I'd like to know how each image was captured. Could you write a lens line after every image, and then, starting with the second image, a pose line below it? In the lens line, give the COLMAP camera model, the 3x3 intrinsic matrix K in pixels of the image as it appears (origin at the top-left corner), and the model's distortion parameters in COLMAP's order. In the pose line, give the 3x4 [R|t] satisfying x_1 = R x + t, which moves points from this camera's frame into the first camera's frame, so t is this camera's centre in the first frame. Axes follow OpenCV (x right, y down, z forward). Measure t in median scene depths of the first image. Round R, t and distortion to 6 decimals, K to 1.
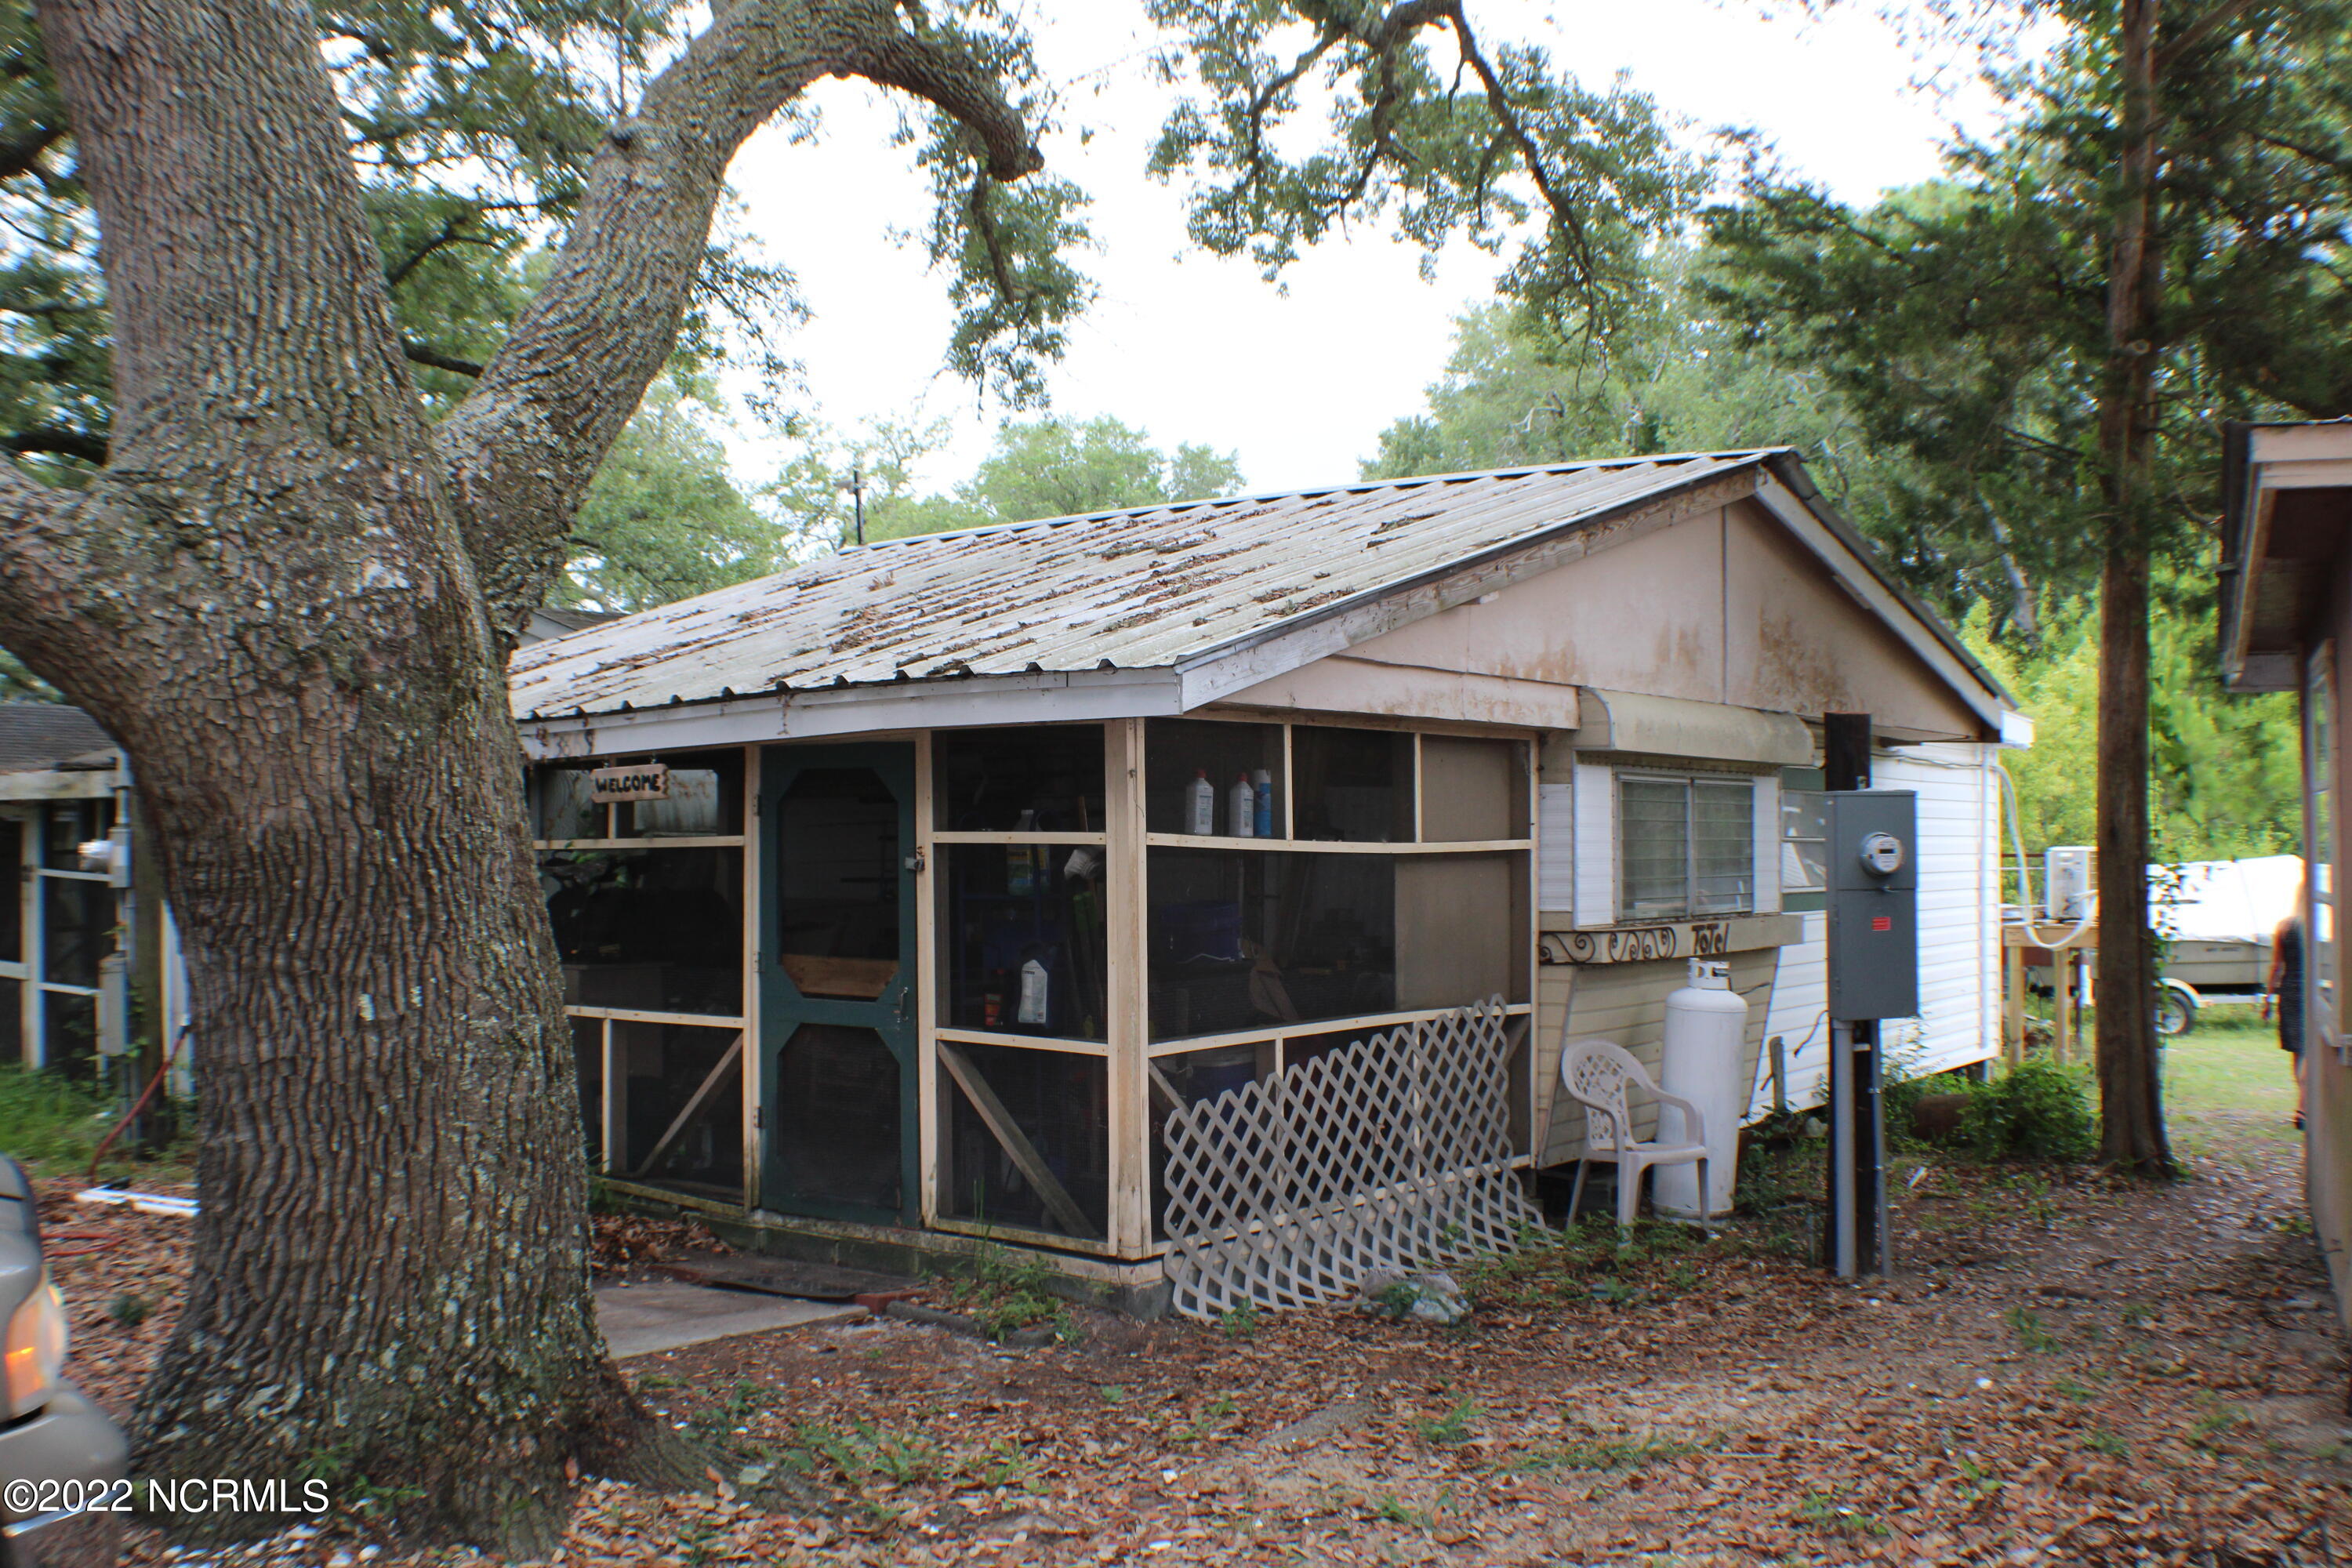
lens RADIAL K [[2041.3, 0, 1171.4], [0, 2041.3, 837.2], [0, 0, 1]] dist [-0.080912, -0.001537]
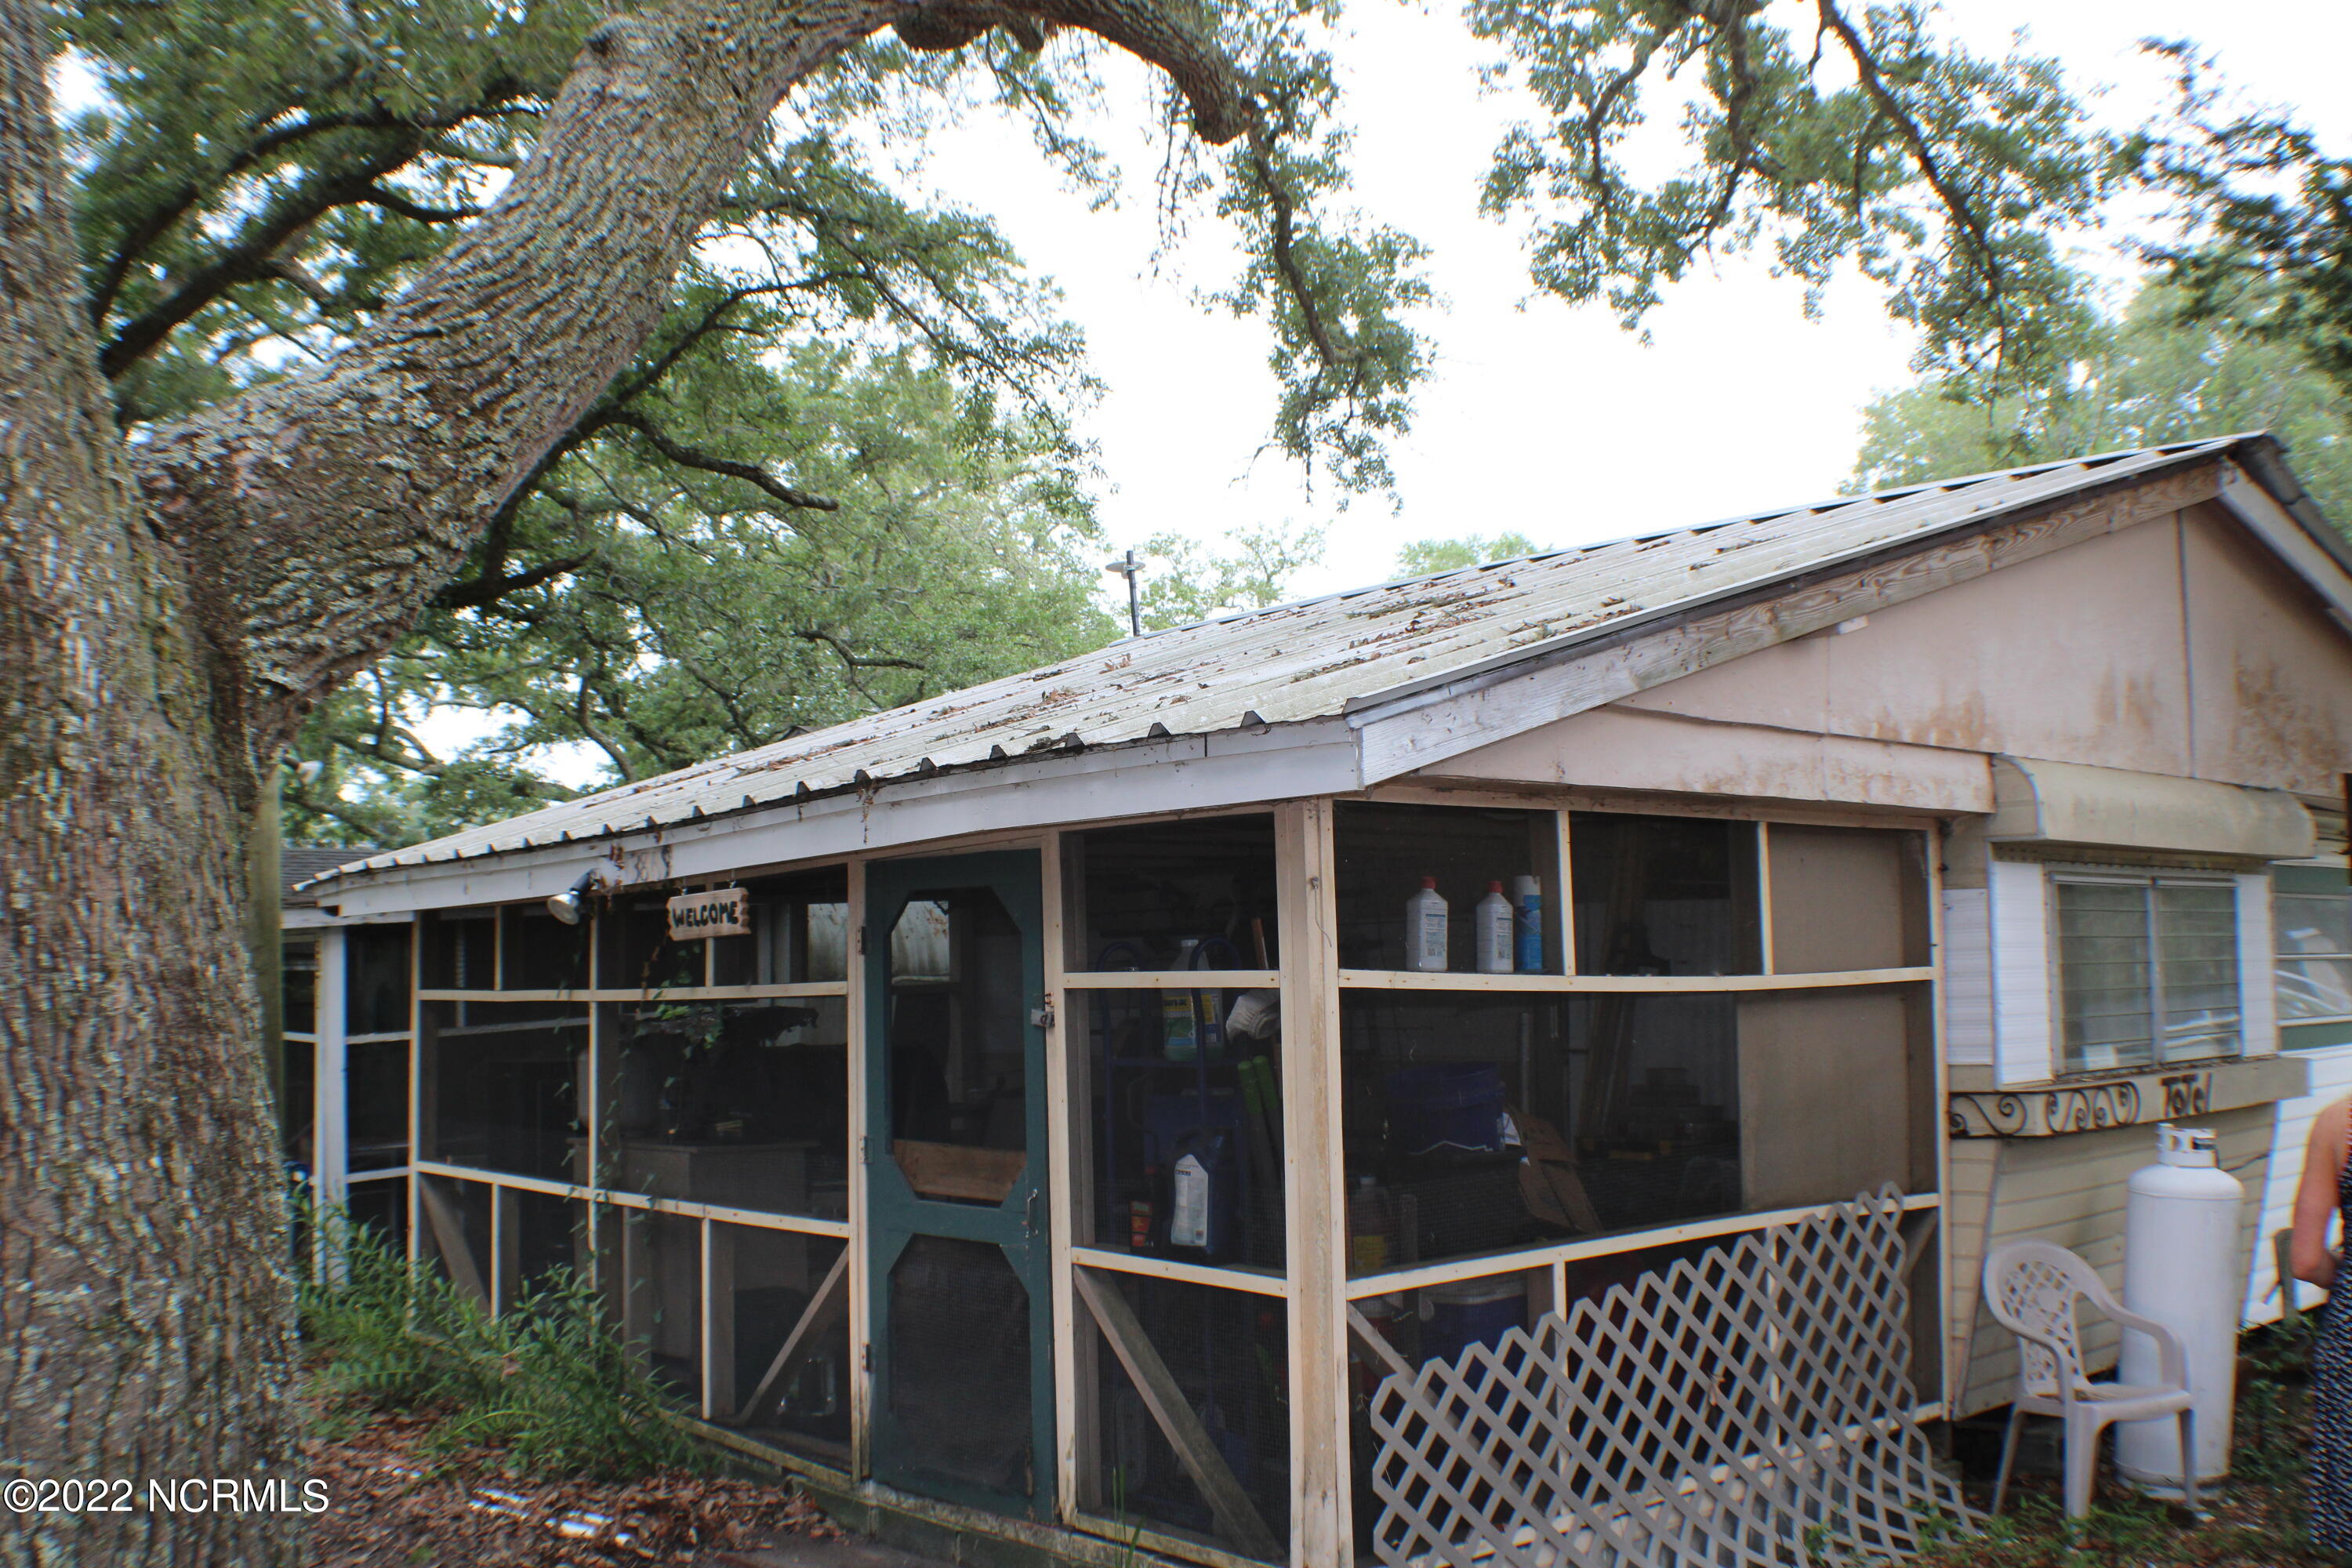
lens RADIAL K [[2116.6, 0, 1276.8], [0, 2116.6, 830.0], [0, 0, 1]] dist [-0.187480, 0.115949]
pose [[0.988217, -0.027178, -0.150626, 0.063226], [0.016947, 0.997487, -0.068796, -0.000339], [0.152117, 0.065433, 0.986194, 0.250854]]
